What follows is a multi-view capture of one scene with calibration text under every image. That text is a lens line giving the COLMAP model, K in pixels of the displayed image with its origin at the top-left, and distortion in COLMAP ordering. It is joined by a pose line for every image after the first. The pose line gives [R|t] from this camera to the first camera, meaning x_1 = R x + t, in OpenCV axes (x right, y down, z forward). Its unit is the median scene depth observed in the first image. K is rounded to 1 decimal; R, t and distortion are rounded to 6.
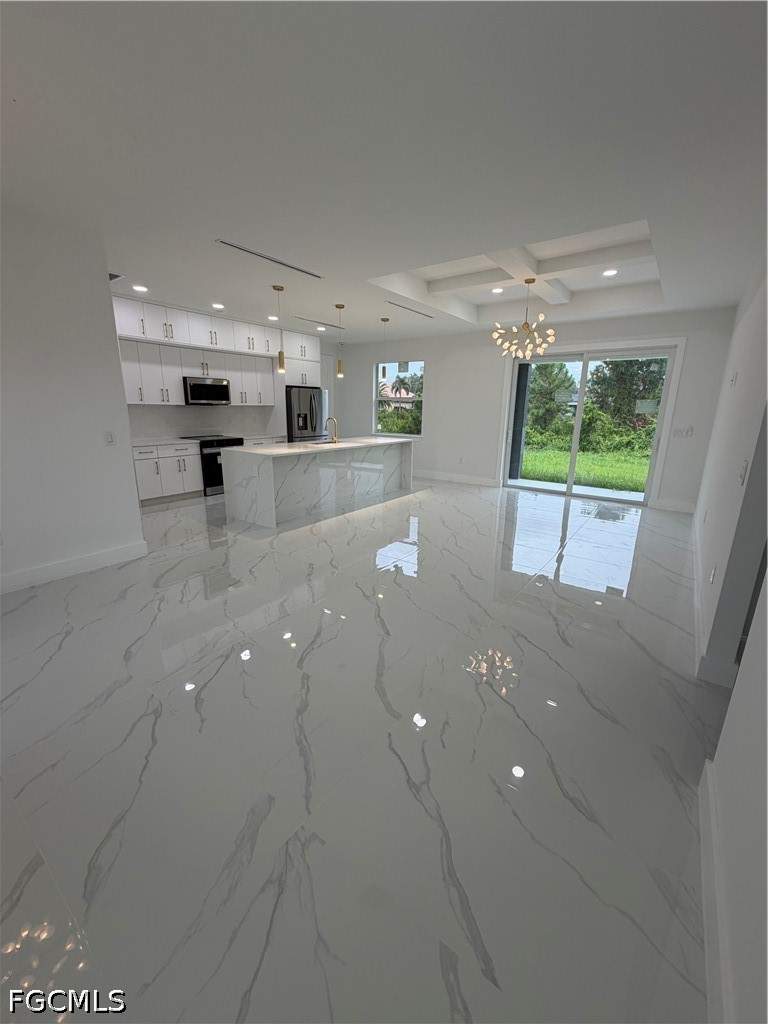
lens RADIAL K [[398.2, 0, 384.0], [0, 398.2, 512.0], [0, 0, 1]] dist [0.001445, 0.000058]
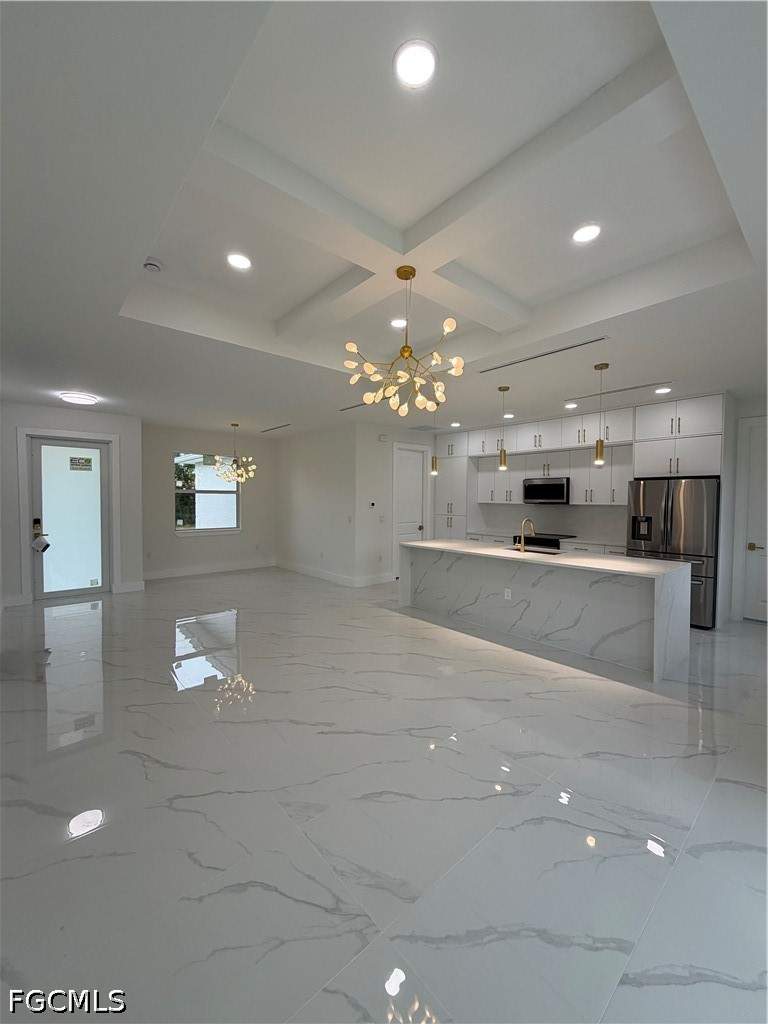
lens RADIAL K [[406.8, 0, 384.0], [0, 406.8, 512.0], [0, 0, 1]] dist [0.001414, 0.000085]
pose [[-0.217393, 0.015442, -0.975962, 0.665327], [-0.263468, 0.961833, 0.073905, -0.225370], [0.939854, 0.273201, -0.205027, 0.862769]]
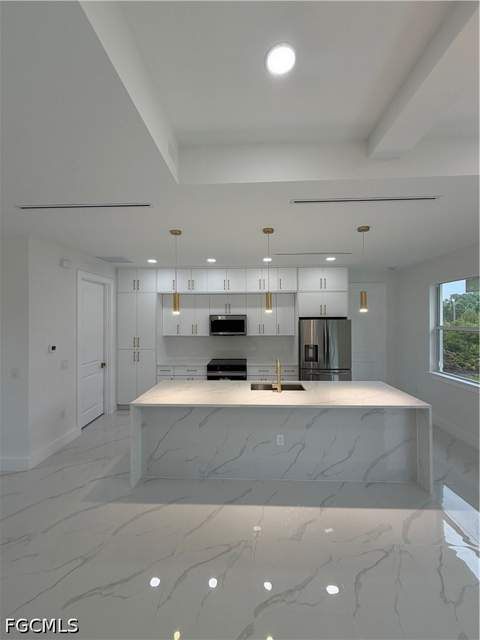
lens RADIAL K [[254.3, 0, 240.0], [0, 254.3, 320.0], [0, 0, 1]] dist [0.001414, 0.000085]
pose [[0.559718, -0.012400, -0.828590, 0.244656], [-0.202866, 0.967414, -0.151514, -0.210686], [0.803468, 0.252898, 0.538964, 0.612259]]
